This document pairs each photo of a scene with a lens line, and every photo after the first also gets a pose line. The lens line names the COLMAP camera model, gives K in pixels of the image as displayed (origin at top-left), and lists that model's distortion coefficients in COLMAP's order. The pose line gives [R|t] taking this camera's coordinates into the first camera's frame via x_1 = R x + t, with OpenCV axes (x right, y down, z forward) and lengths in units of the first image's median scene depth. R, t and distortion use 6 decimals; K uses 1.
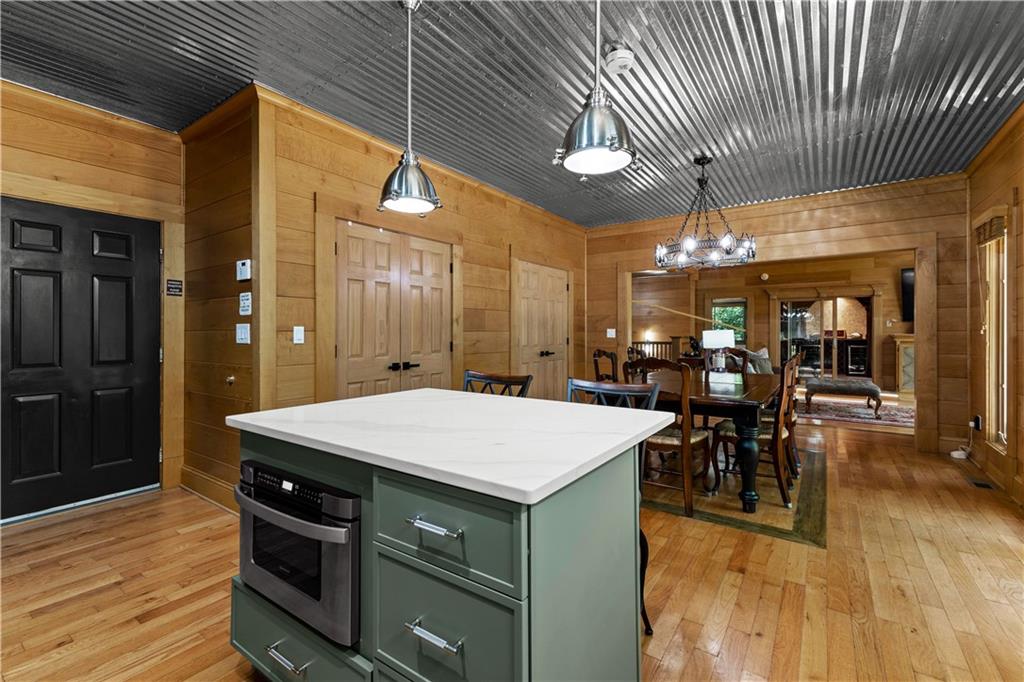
lens RADIAL K [[447.3, 0, 514.4], [0, 447.3, 338.7], [0, 0, 1]] dist [0.013629, -0.005457]
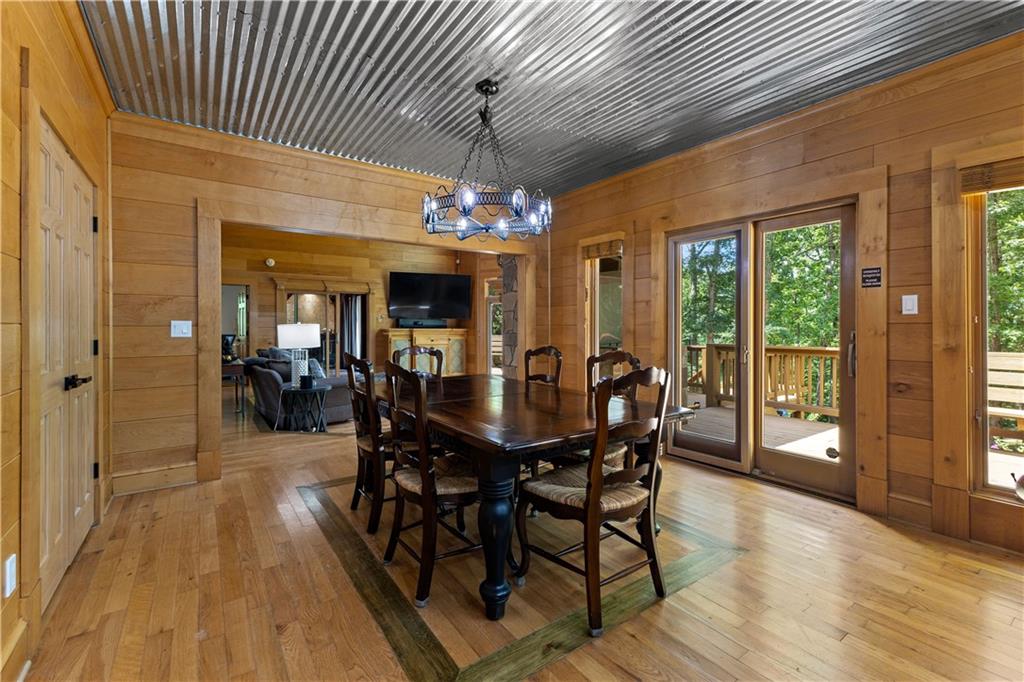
lens RADIAL K [[447.3, 0, 514.4], [0, 447.3, 338.7], [0, 0, 1]] dist [0.013629, -0.005457]
pose [[0.342938, -0.026022, 0.938998, -0.104304], [0.015766, 0.999635, 0.021945, -0.003968], [-0.939226, 0.007278, 0.343223, 0.299513]]
